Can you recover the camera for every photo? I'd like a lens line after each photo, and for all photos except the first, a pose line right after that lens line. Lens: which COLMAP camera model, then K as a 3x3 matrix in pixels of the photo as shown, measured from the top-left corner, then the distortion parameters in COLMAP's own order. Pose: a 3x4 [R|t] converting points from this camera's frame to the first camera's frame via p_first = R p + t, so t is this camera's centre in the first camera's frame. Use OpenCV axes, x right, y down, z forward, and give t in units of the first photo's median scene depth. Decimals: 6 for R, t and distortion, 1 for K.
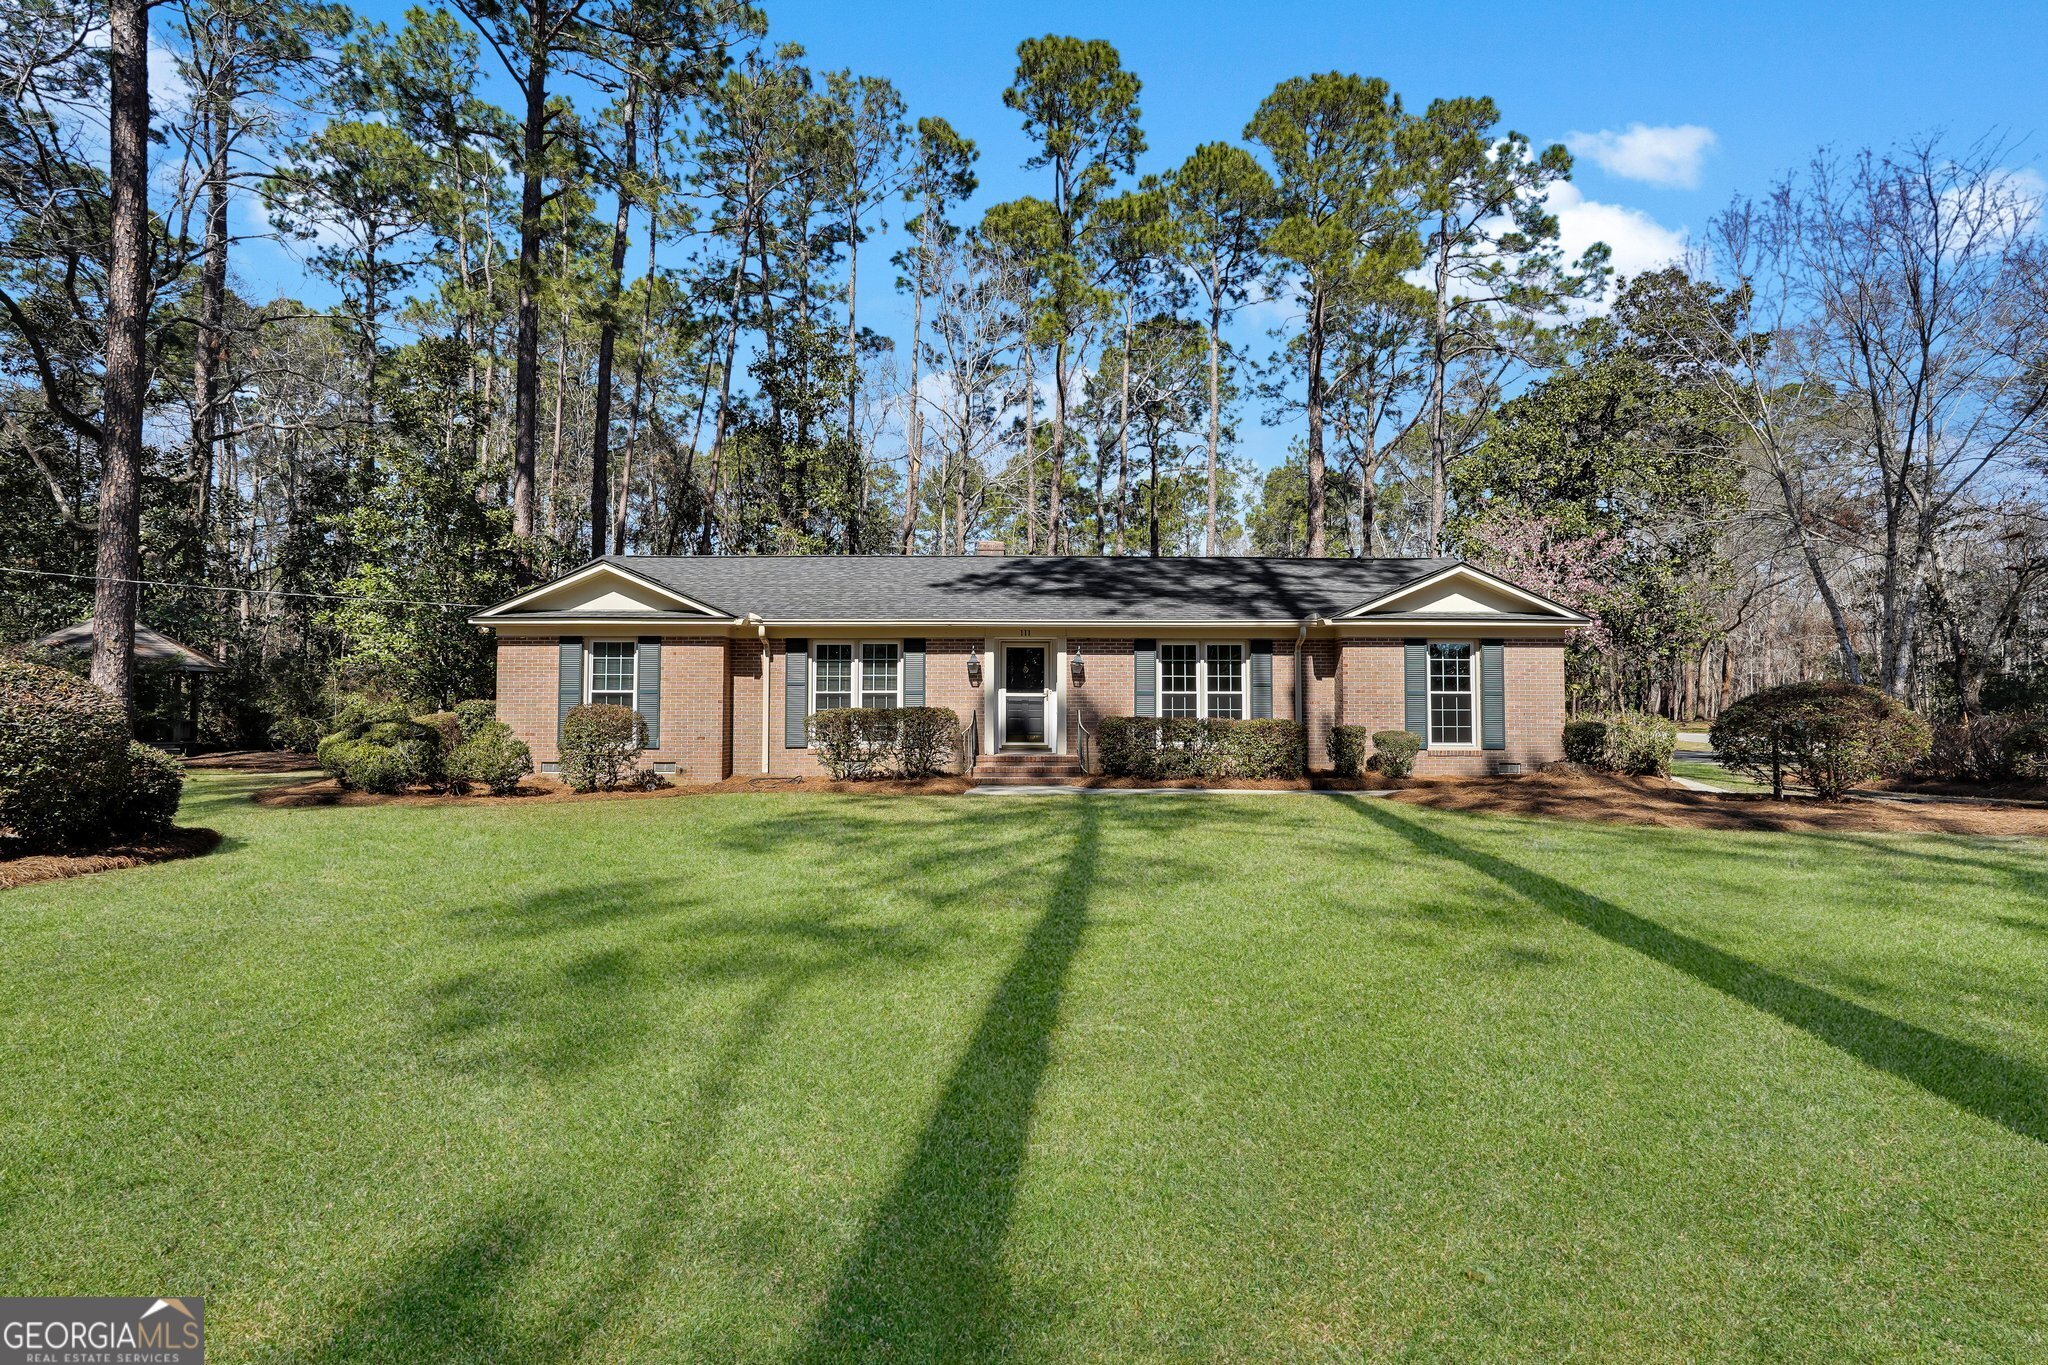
lens RADIAL K [[934.0, 0, 1038.2], [0, 934.0, 644.1], [0, 0, 1]] dist [-0.000950, 0.000331]
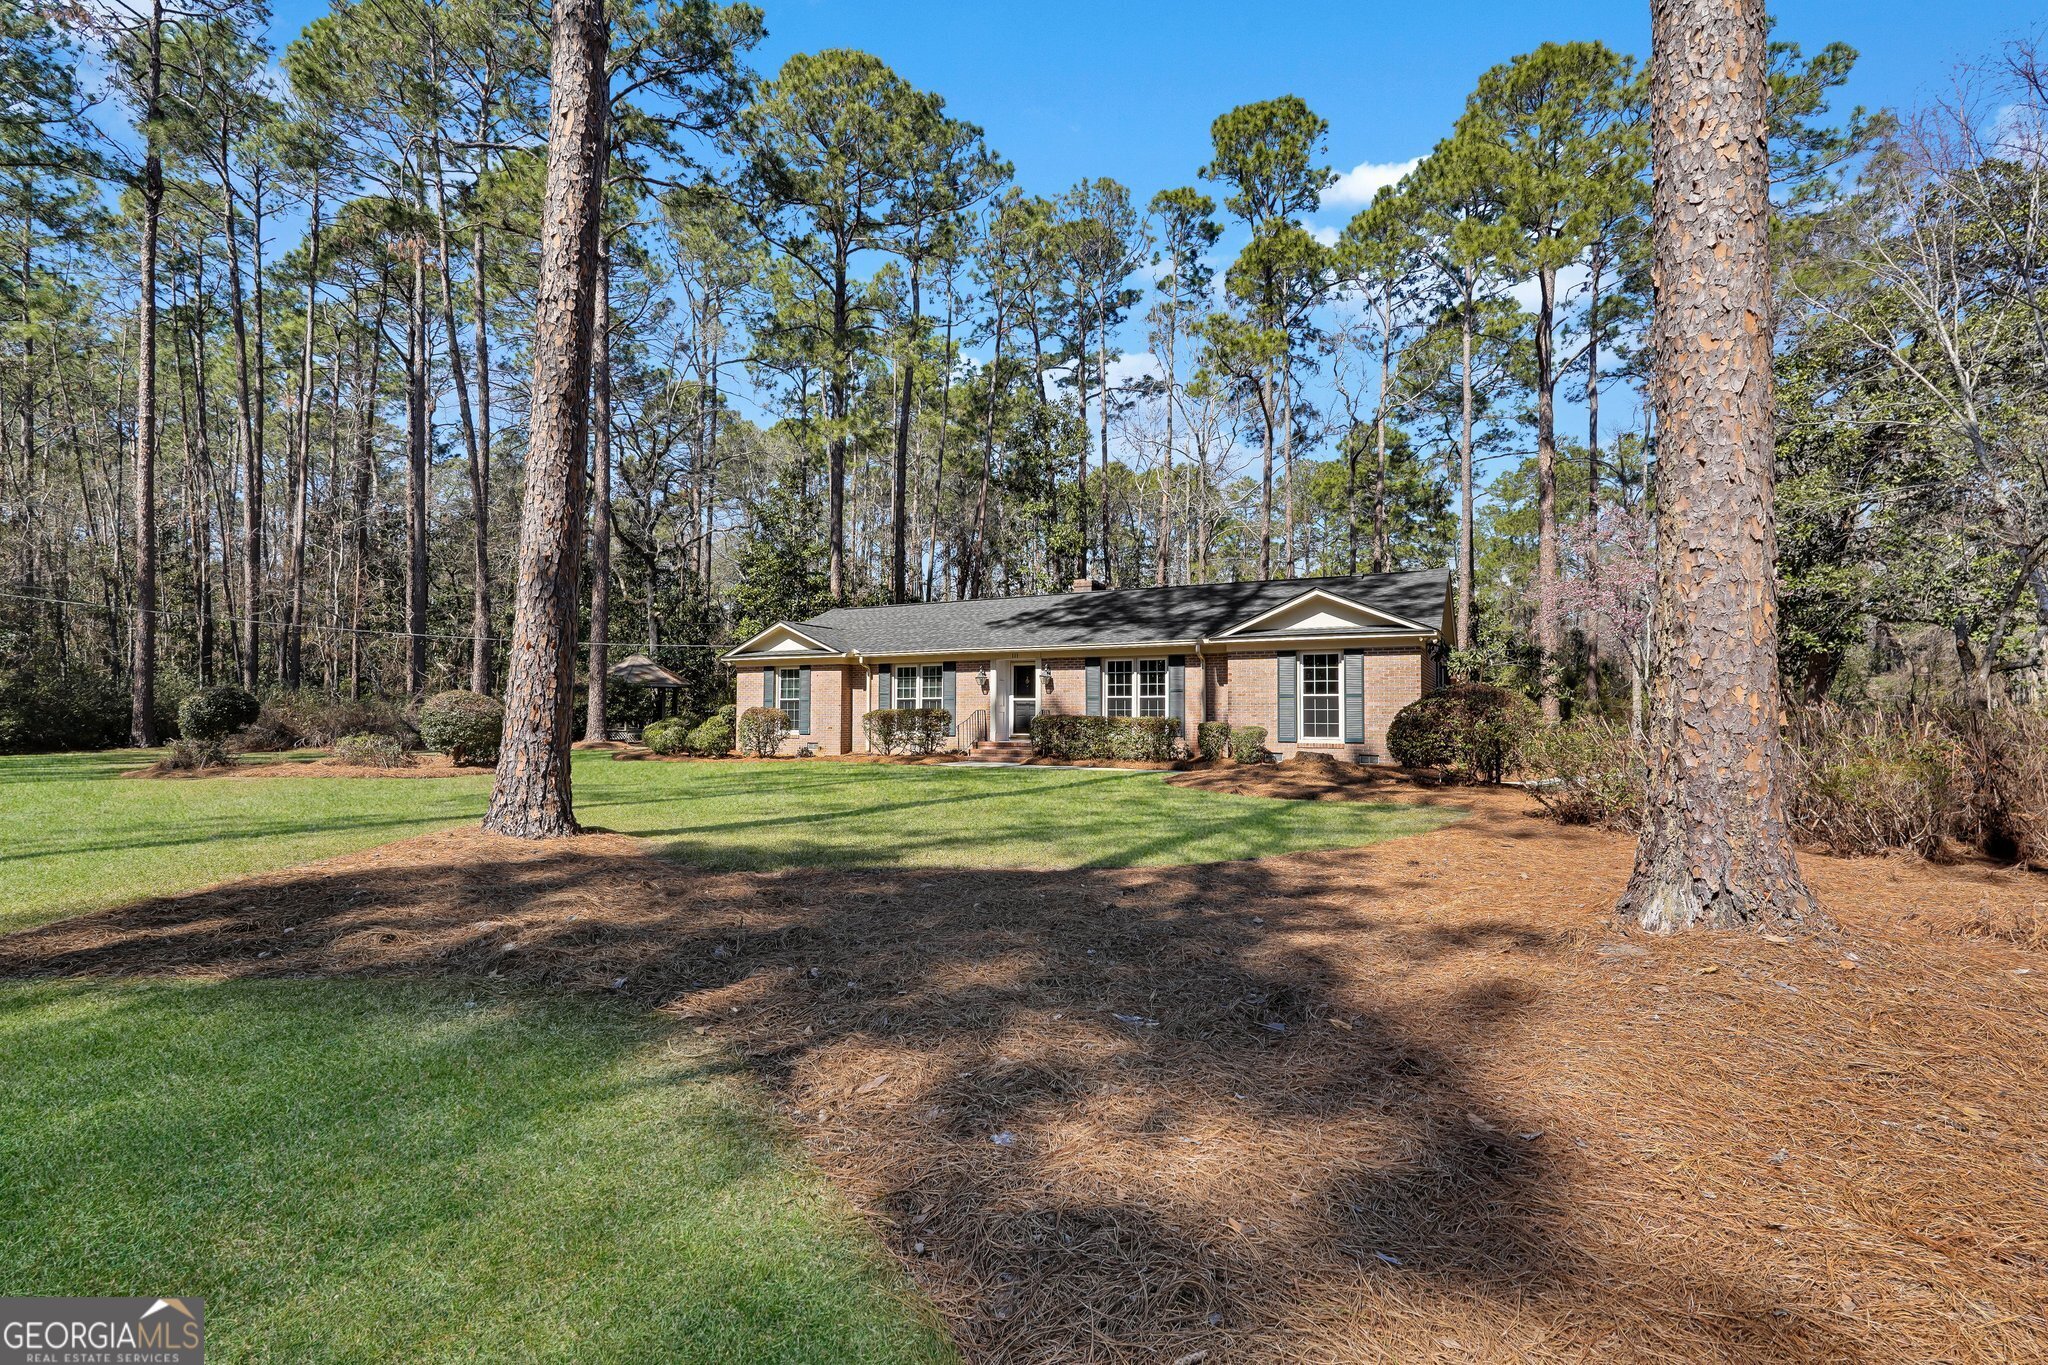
lens RADIAL K [[920.8, 0, 1027.7], [0, 920.8, 645.0], [0, 0, 1]] dist [0.001672, 0.000477]
pose [[0.879586, -0.035714, -0.474397, 0.660031], [0.035079, 0.999333, -0.010191, -0.013209], [0.474444, -0.007677, 0.880252, -0.215873]]
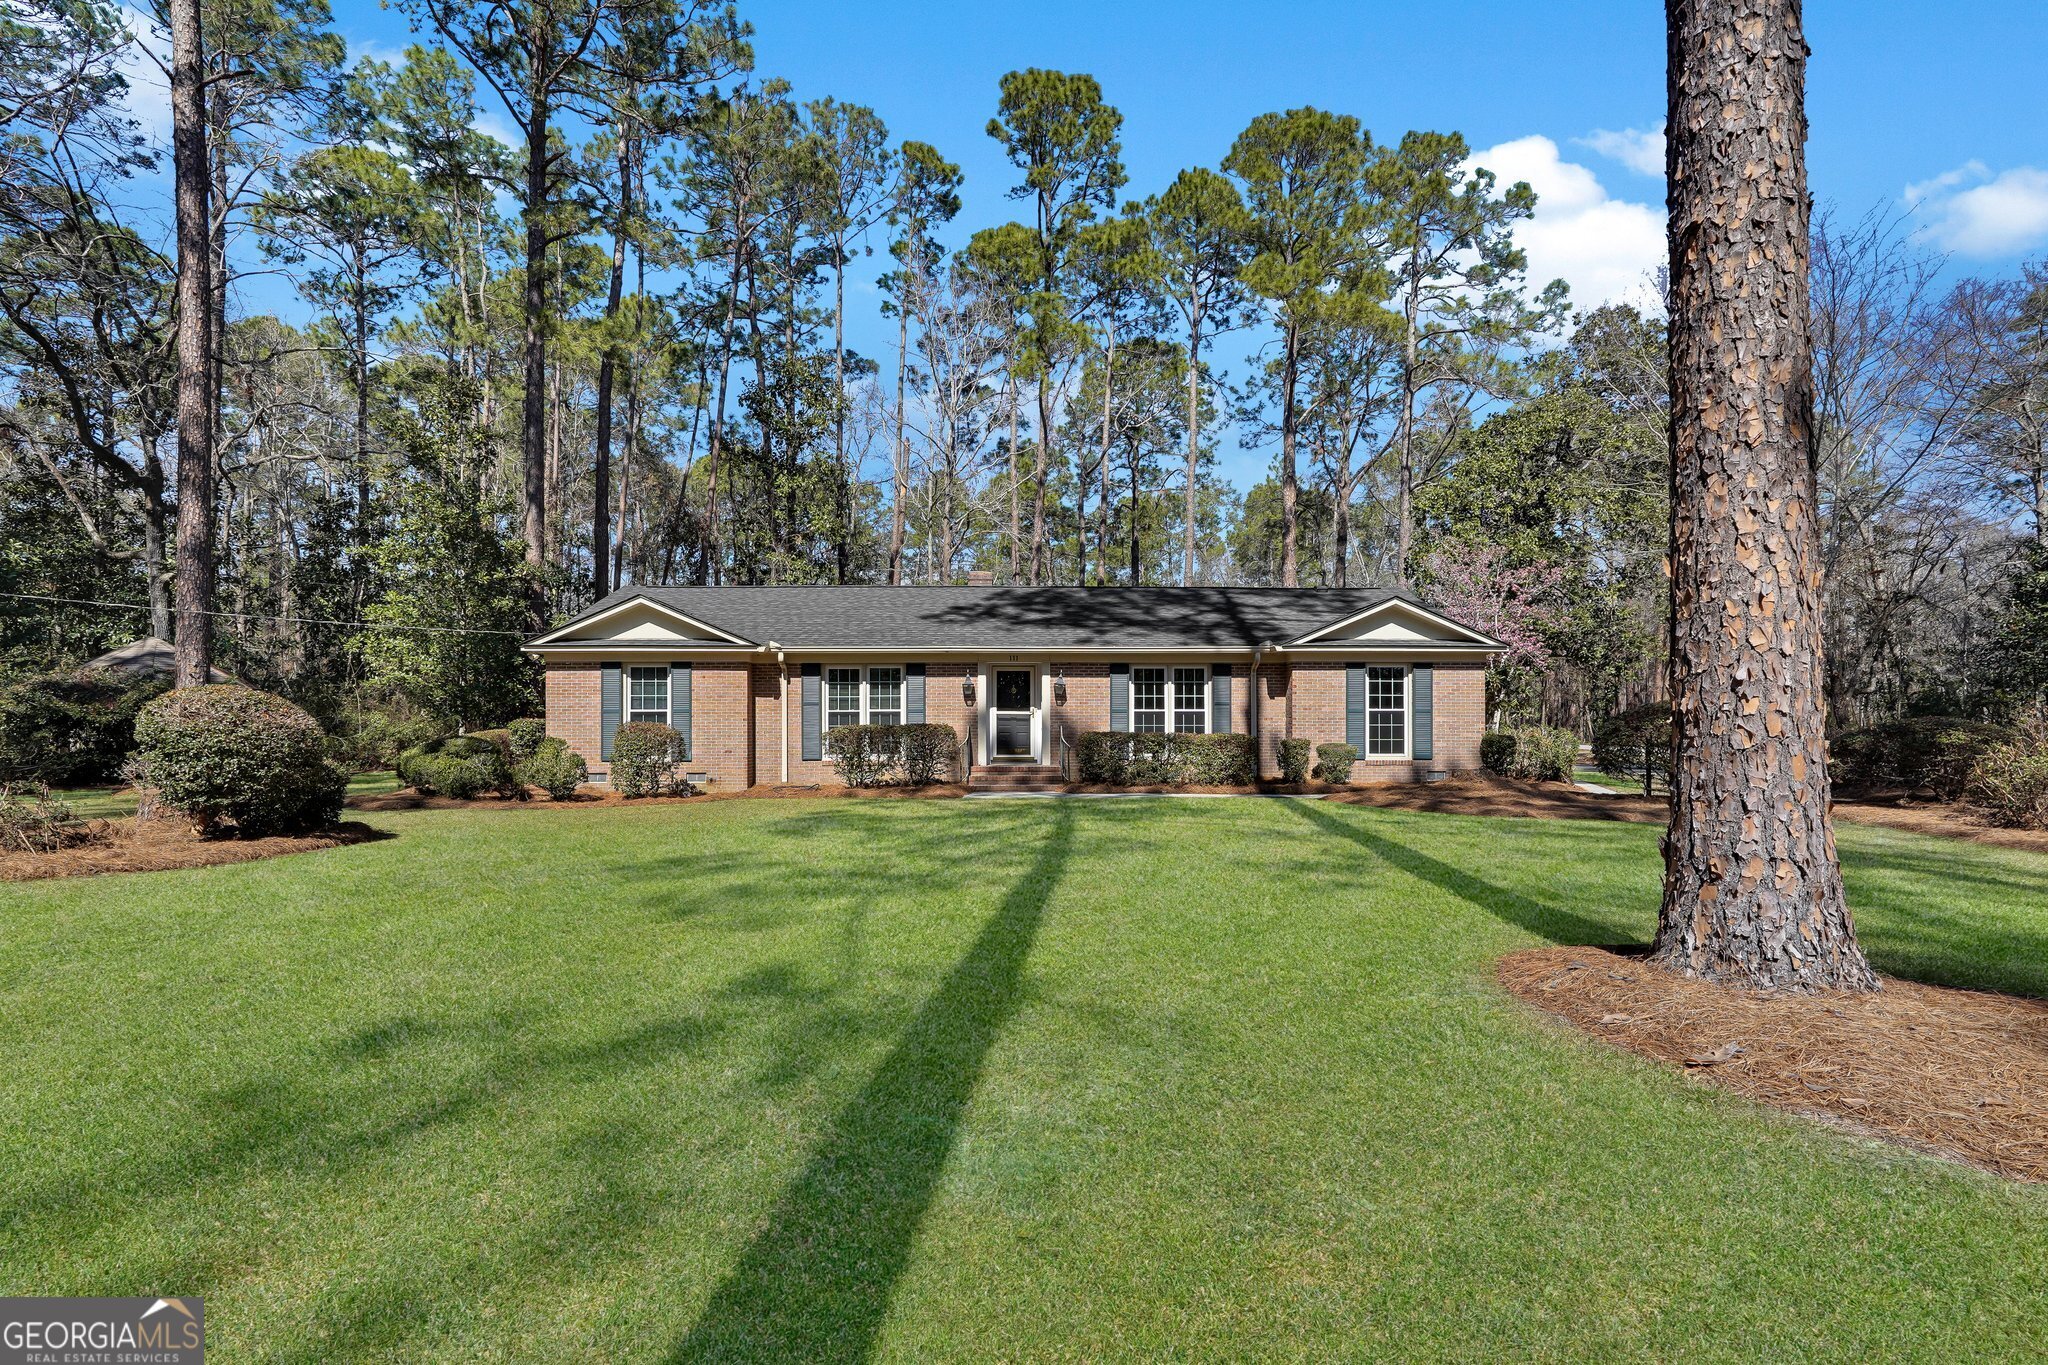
lens RADIAL K [[954.8, 0, 1033.0], [0, 954.8, 692.0], [0, 0, 1]] dist [-0.002095, 0.000522]
pose [[0.999893, -0.002111, 0.014492, -0.007073], [0.001637, 0.999466, 0.032640, -0.008707], [-0.014553, -0.032613, 0.999362, -0.156488]]
